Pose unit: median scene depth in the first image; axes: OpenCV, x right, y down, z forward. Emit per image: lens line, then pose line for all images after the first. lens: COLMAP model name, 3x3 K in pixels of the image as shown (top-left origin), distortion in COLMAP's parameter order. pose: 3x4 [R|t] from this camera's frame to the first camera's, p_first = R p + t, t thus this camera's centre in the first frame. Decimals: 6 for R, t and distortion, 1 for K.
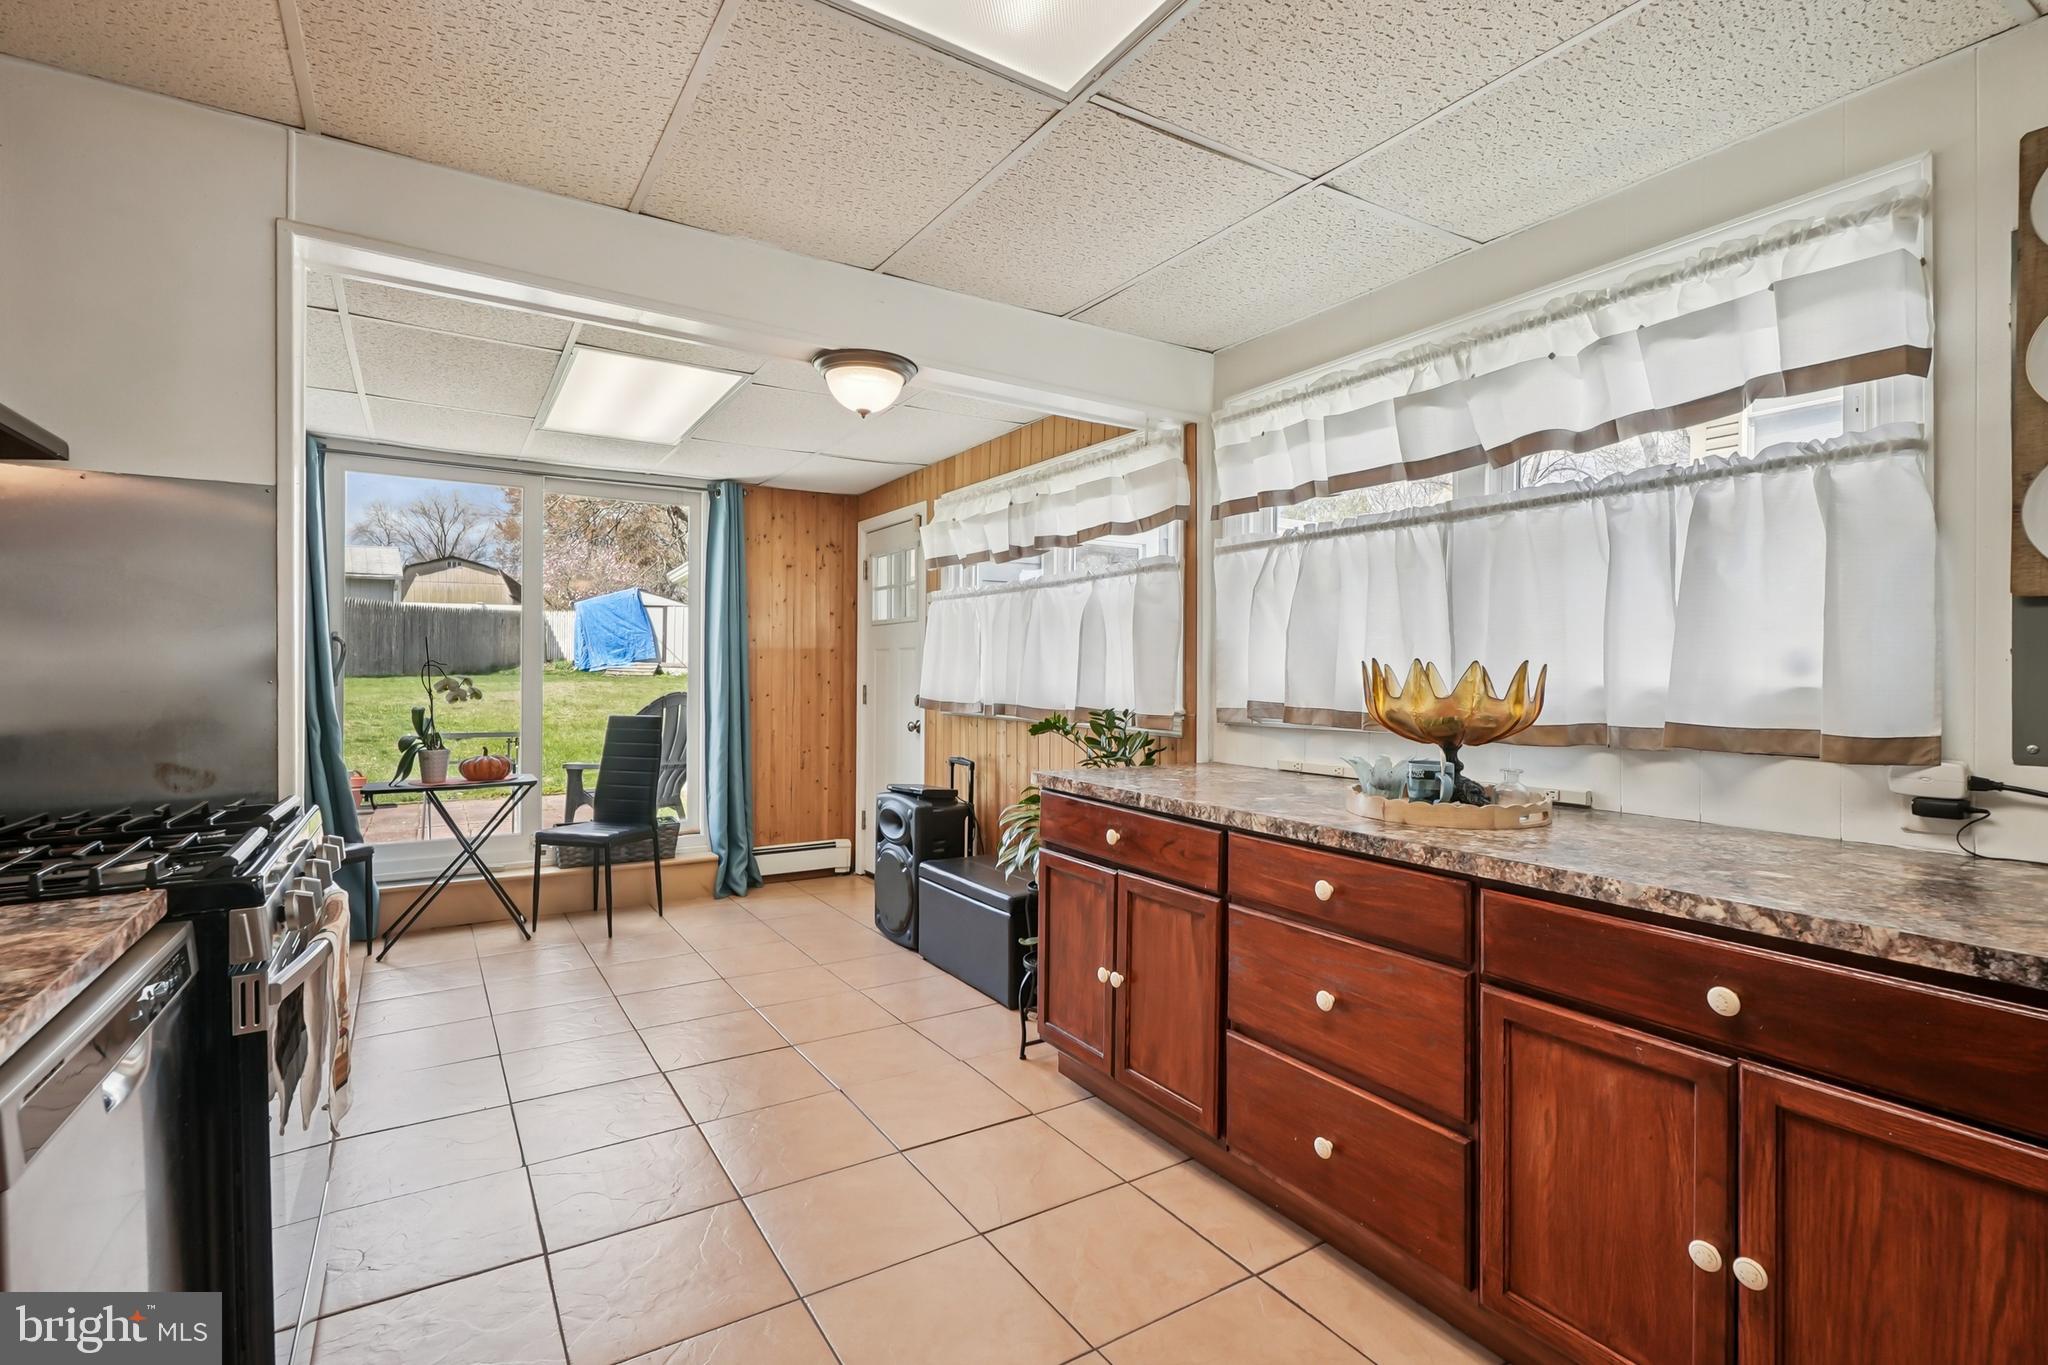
lens RADIAL K [[927.5, 0, 1014.8], [0, 927.5, 669.1], [0, 0, 1]] dist [0.000602, -0.000409]
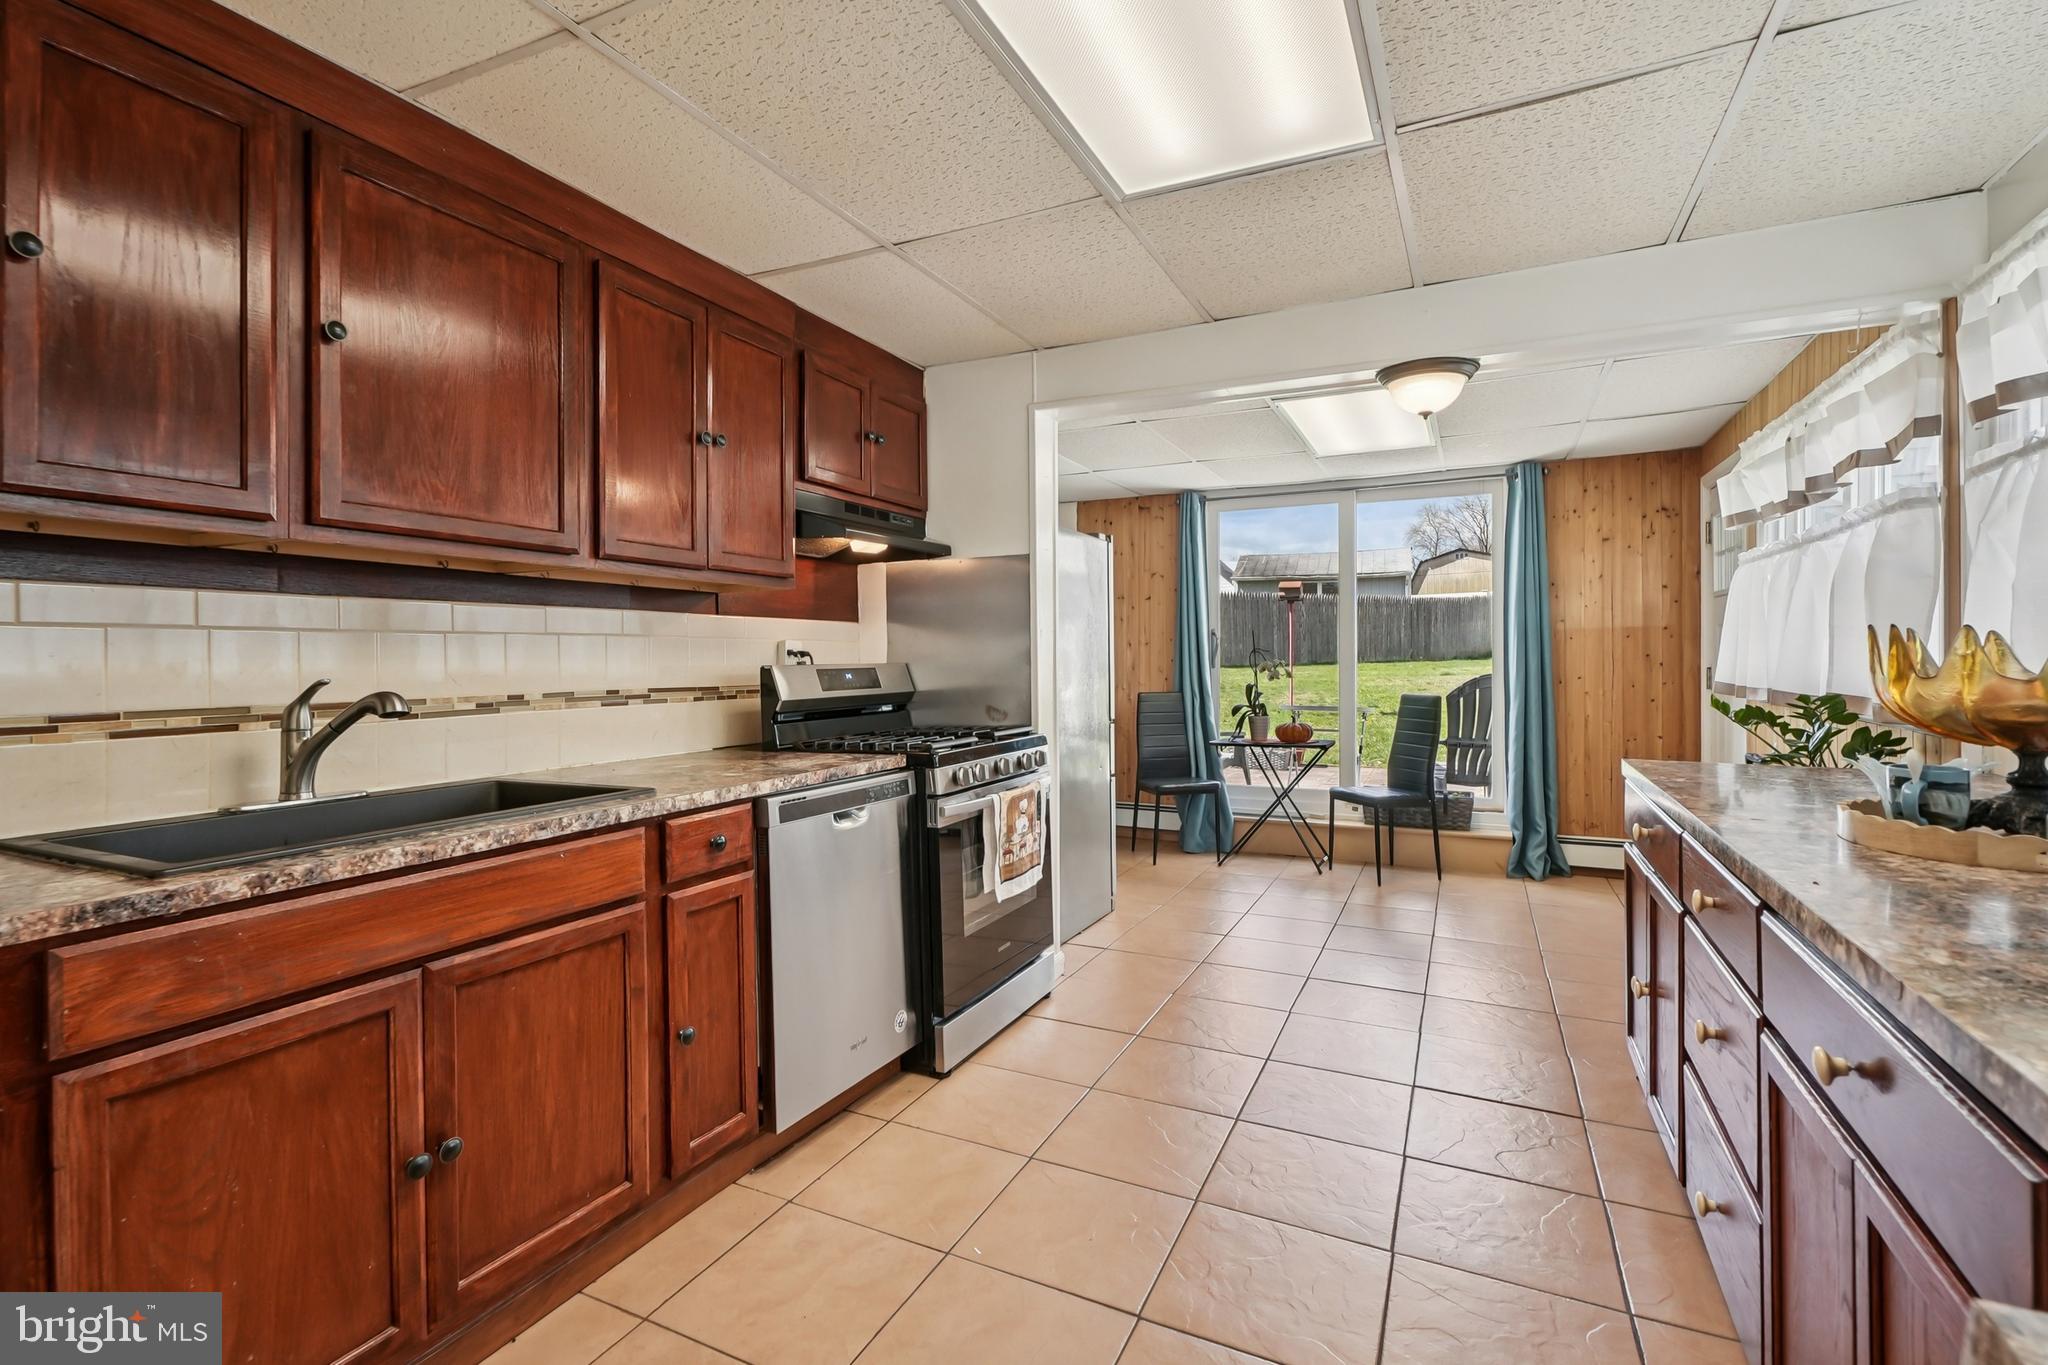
lens RADIAL K [[936.6, 0, 1031.1], [0, 936.6, 652.7], [0, 0, 1]] dist [0.001273, 0.000621]
pose [[0.541677, -0.014181, -0.840467, 0.355454], [0.013290, 0.999877, -0.008306, 0.004395], [0.840481, -0.006671, 0.541799, 0.010147]]
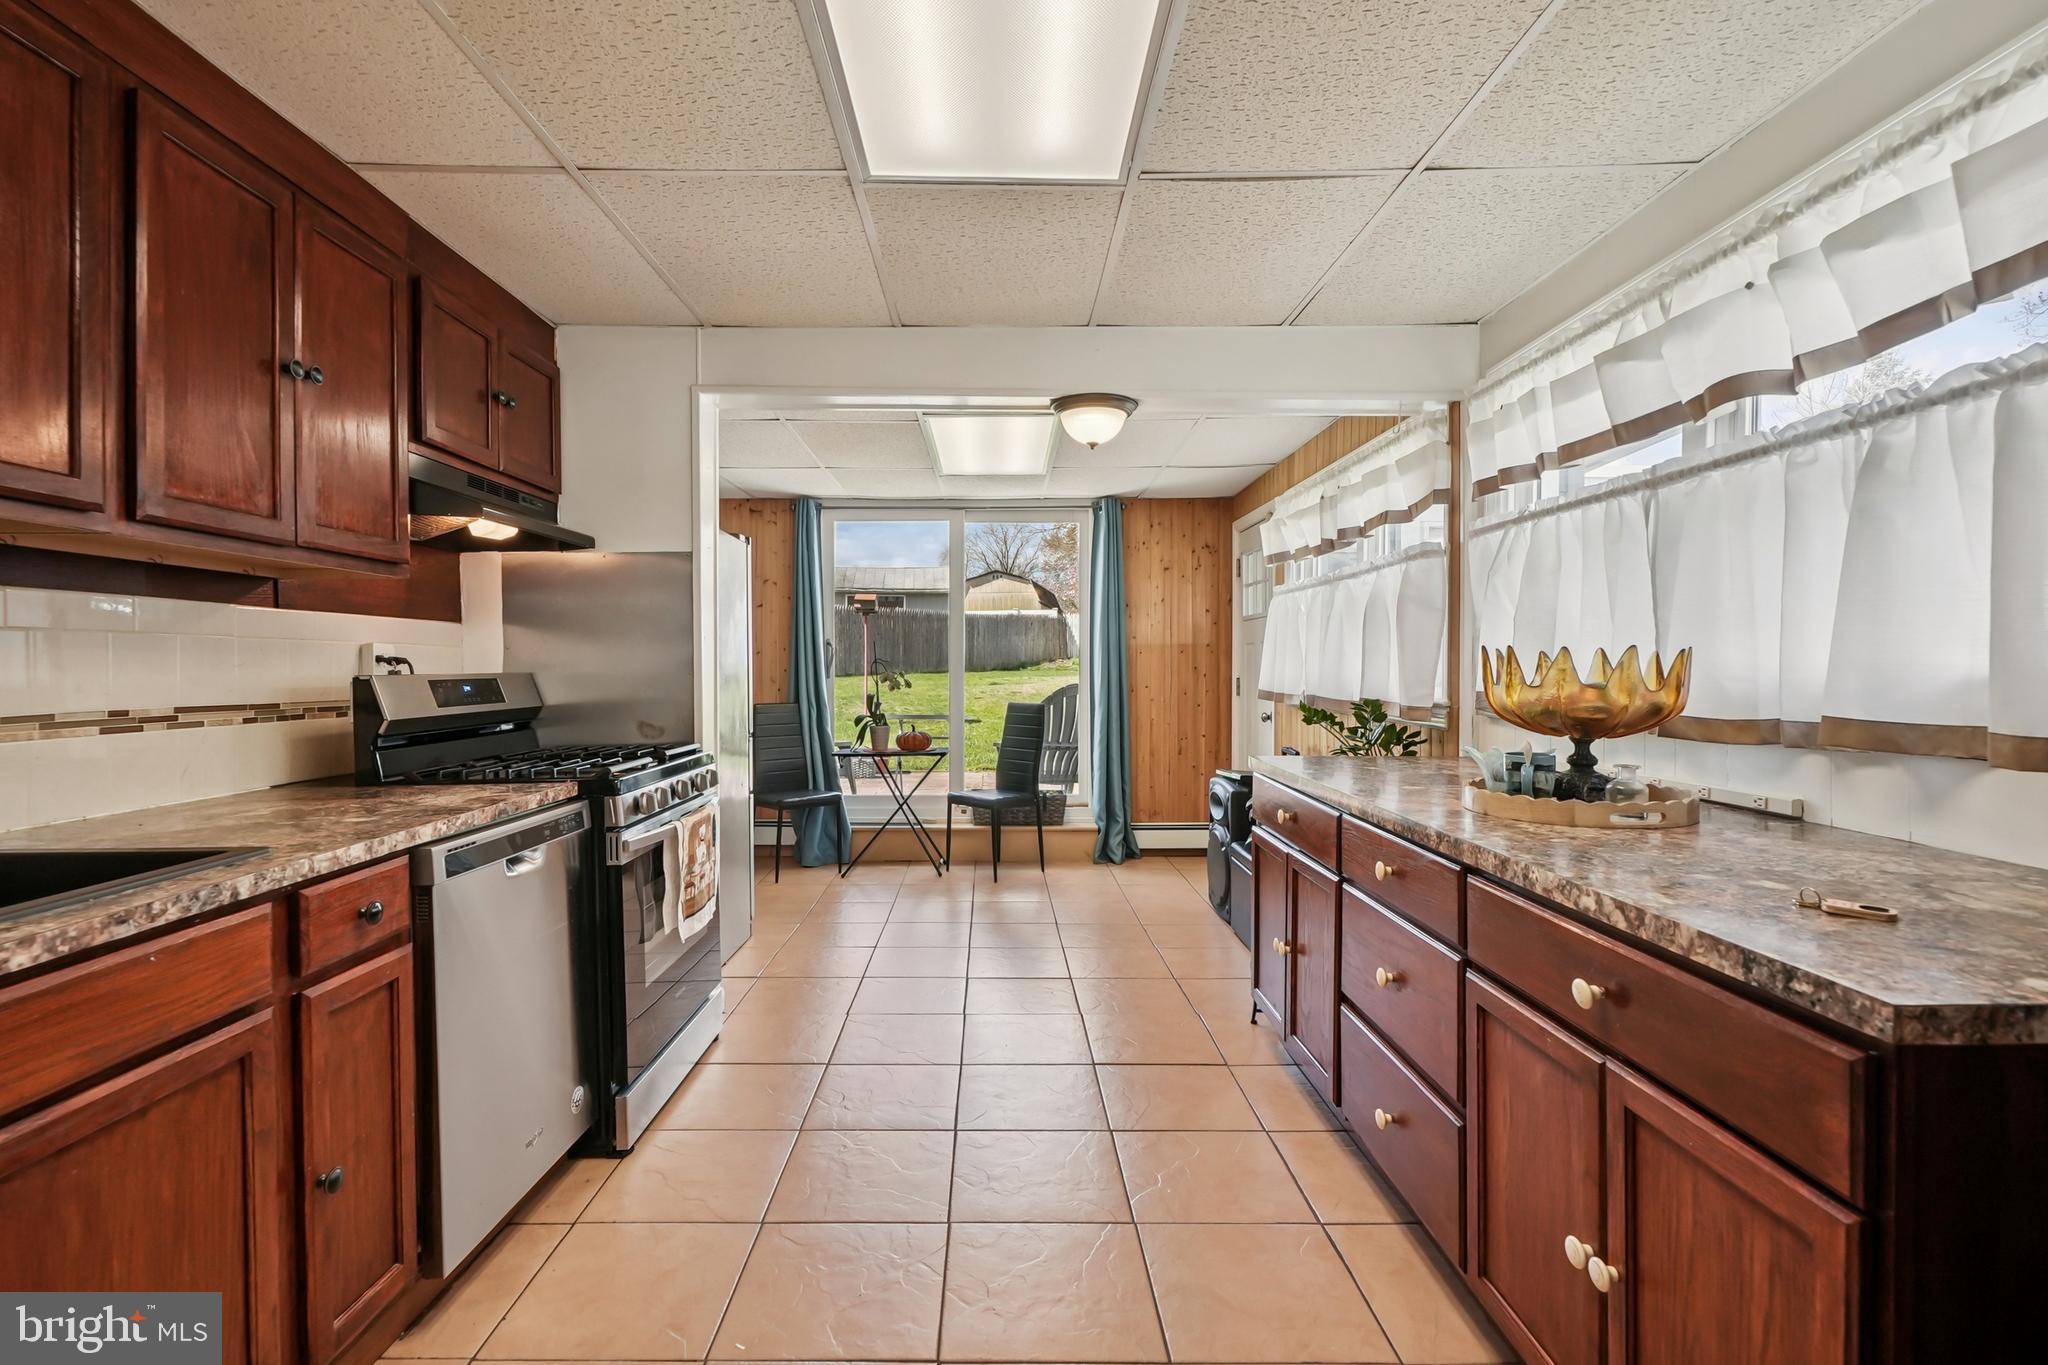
lens RADIAL K [[927.5, 0, 1014.8], [0, 927.5, 669.1], [0, 0, 1]] dist [0.000602, -0.000409]
pose [[0.857719, -0.005690, -0.514087, 0.252011], [0.008594, 0.999958, 0.003272, 0.003162], [0.514047, -0.007224, 0.857732, -0.046405]]
